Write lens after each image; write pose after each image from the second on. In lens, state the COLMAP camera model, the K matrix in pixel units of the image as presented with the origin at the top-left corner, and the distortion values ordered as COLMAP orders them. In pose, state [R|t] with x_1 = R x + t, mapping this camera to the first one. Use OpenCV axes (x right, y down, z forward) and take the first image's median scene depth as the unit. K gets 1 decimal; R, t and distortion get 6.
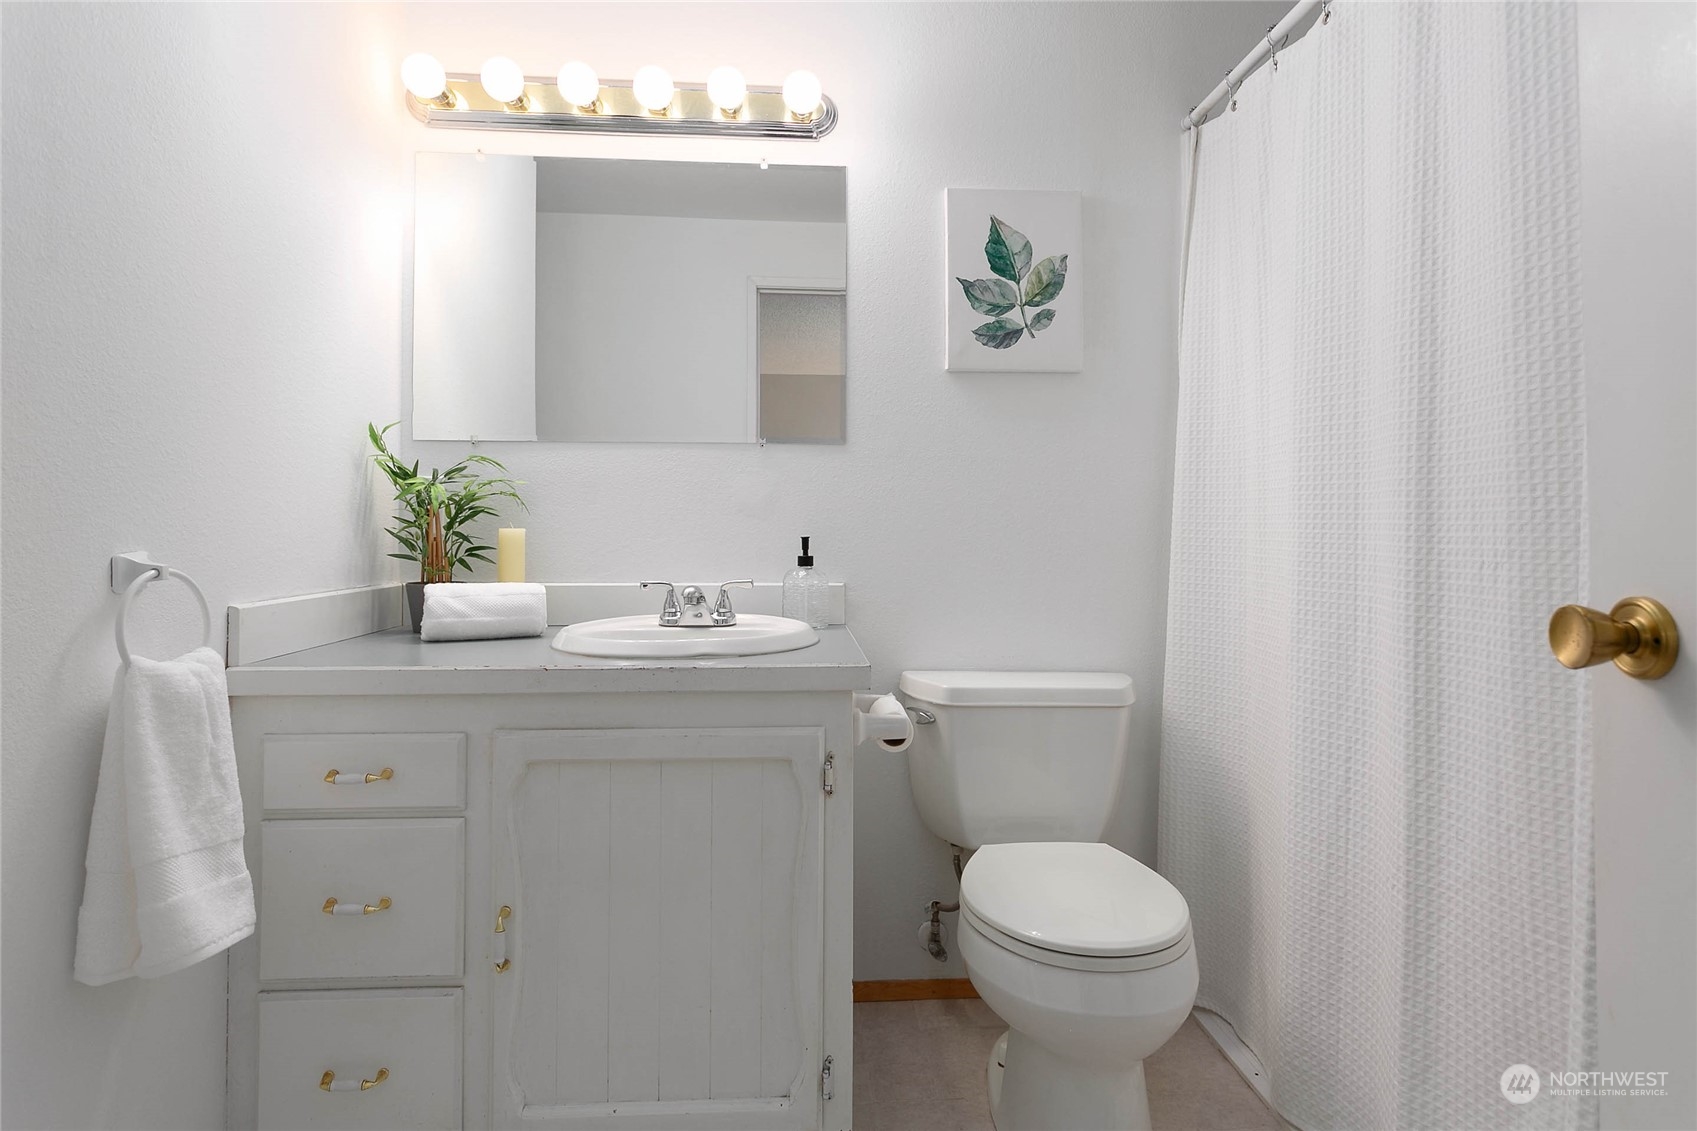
lens RADIAL K [[980.0, 0, 871.8], [0, 980.0, 520.2], [0, 0, 1]] dist [0.009907, 0.000772]
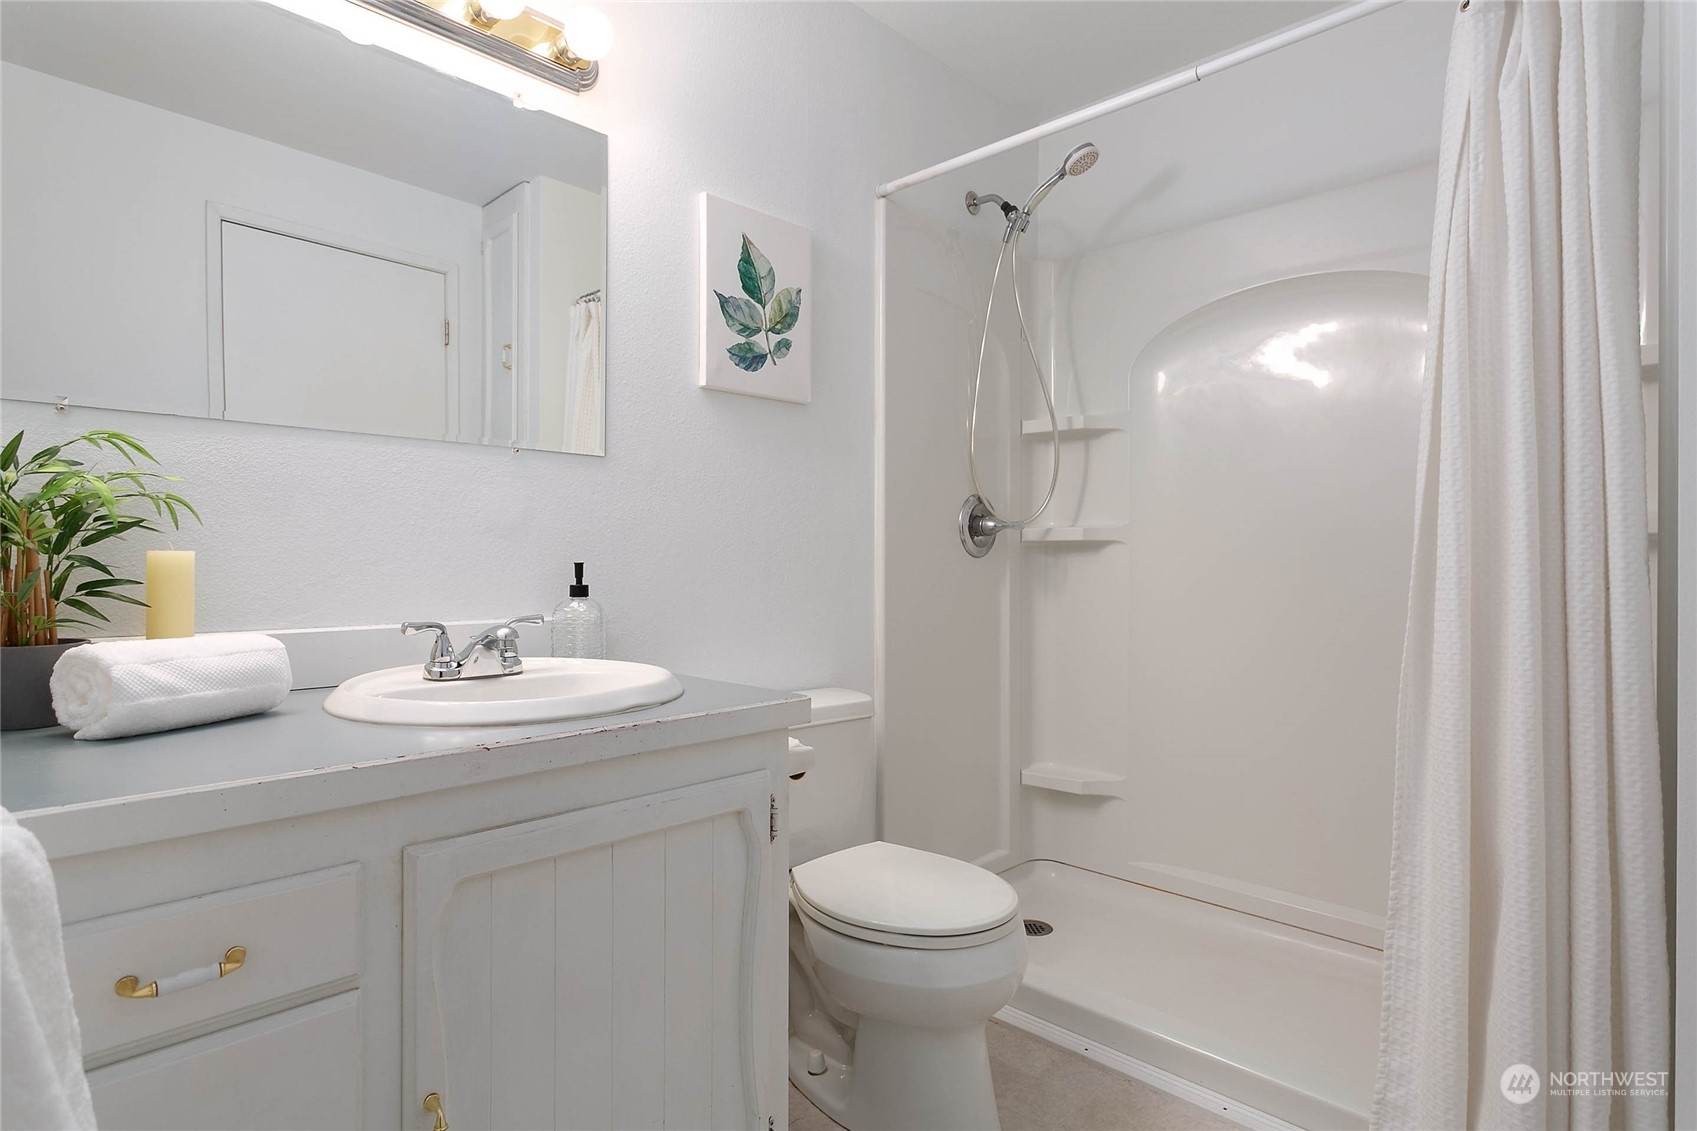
lens RADIAL K [[980.0, 0, 850.5], [0, 980.0, 564.0], [0, 0, 1]] dist [0.009907, 0.000772]
pose [[0.708143, -0.003787, 0.706059, -0.494477], [-0.017706, 0.999576, 0.023120, -0.005571], [-0.705847, -0.028873, 0.707776, 0.223611]]
